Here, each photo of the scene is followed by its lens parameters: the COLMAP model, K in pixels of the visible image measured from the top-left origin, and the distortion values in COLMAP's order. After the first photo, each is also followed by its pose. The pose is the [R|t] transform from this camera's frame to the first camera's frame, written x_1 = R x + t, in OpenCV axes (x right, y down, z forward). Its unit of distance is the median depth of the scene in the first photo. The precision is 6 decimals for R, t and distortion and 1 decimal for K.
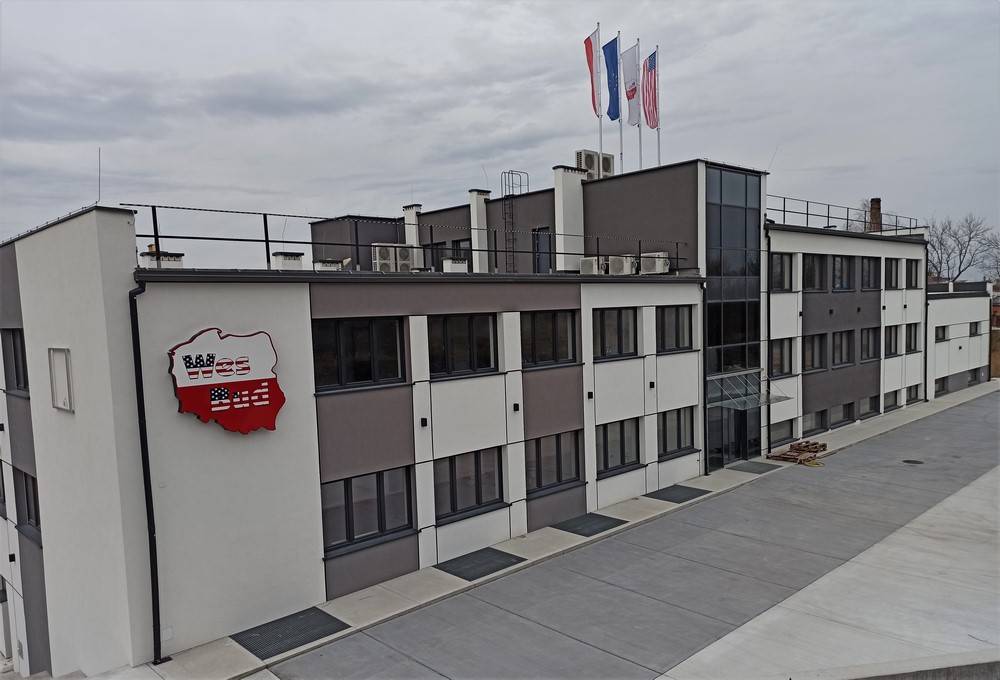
lens RADIAL K [[731.4, 0, 520.1], [0, 731.4, 376.9], [0, 0, 1]] dist [0.068124, -0.074945]
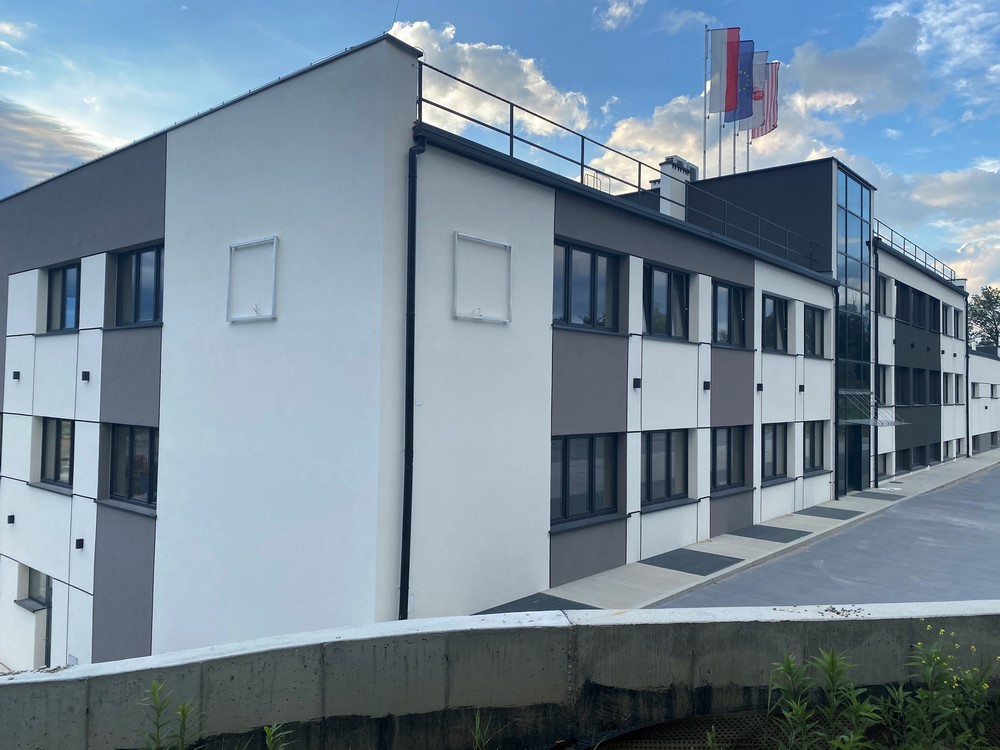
lens RADIAL K [[761.4, 0, 500.0], [0, 761.4, 375.0], [0, 0, 1]] dist [-0.001884, -0.001876]
pose [[0.994509, 0.050687, 0.091559, -0.324191], [-0.039783, 0.992309, -0.117217, 0.141729], [-0.096796, 0.112931, 0.988877, 0.141555]]
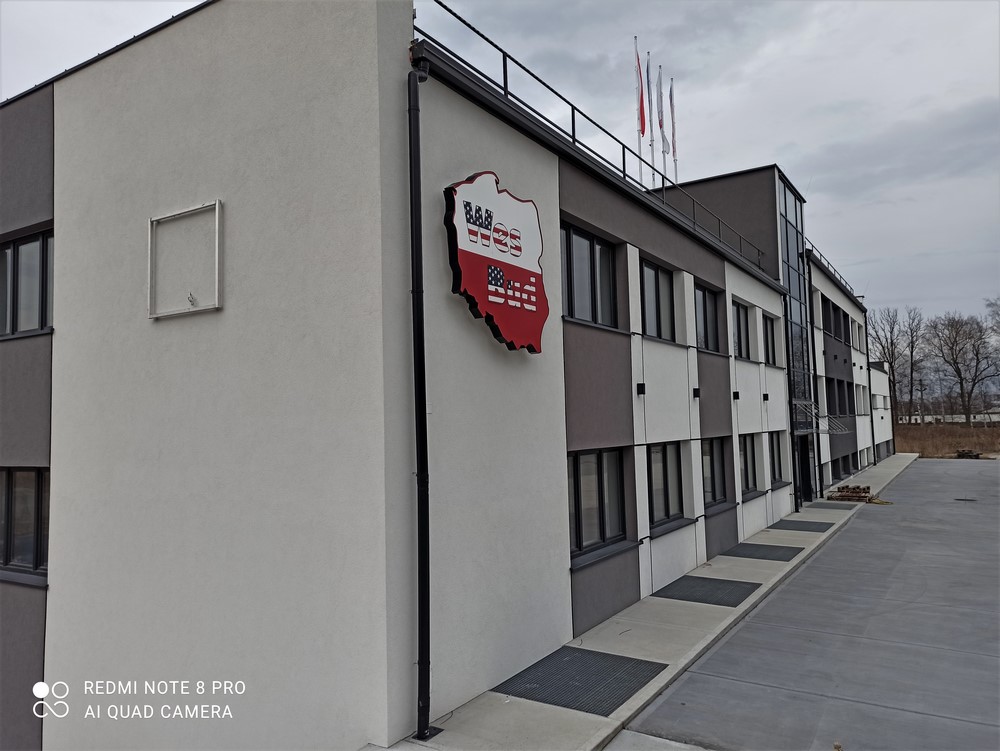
lens RADIAL K [[723.0, 0, 499.5], [0, 723.0, 380.5], [0, 0, 1]] dist [0.030230, -0.002134]
pose [[0.973043, 0.022496, 0.229525, -0.383991], [0.014654, 0.987189, -0.158880, 0.146806], [-0.230159, 0.157961, 0.960248, 0.300876]]
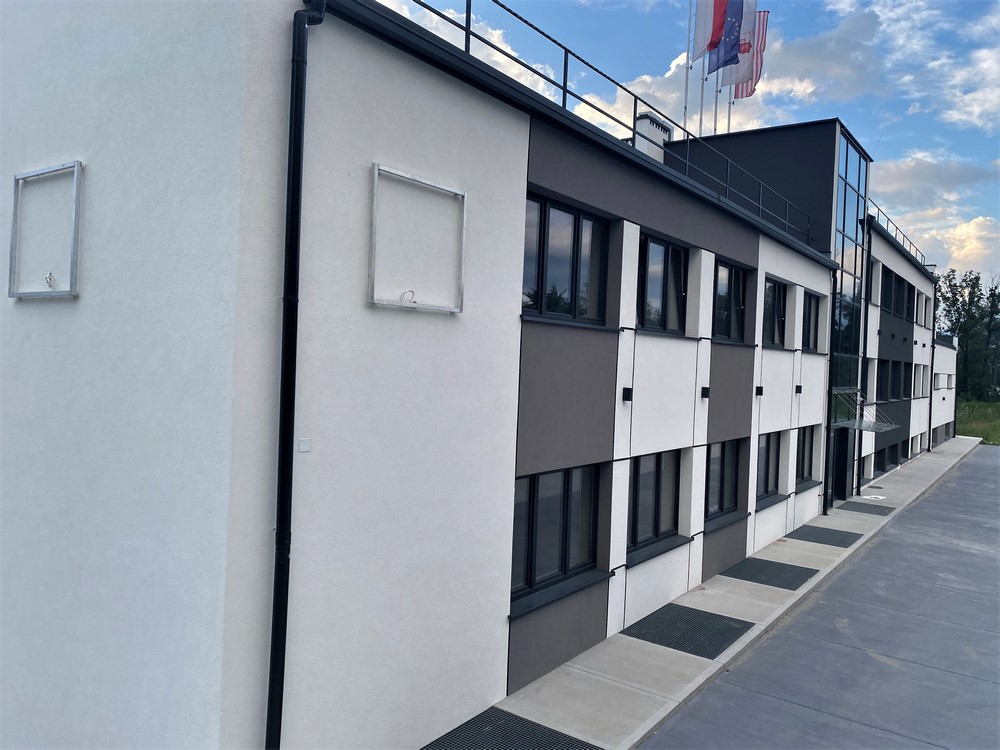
lens RADIAL K [[752.5, 0, 505.6], [0, 752.5, 371.6], [0, 0, 1]] dist [0.000012, -0.001207]
pose [[0.981500, 0.070267, 0.178100, -0.306716], [-0.055838, 0.994834, -0.084778, 0.090503], [-0.183137, 0.073265, 0.980354, 0.351941]]
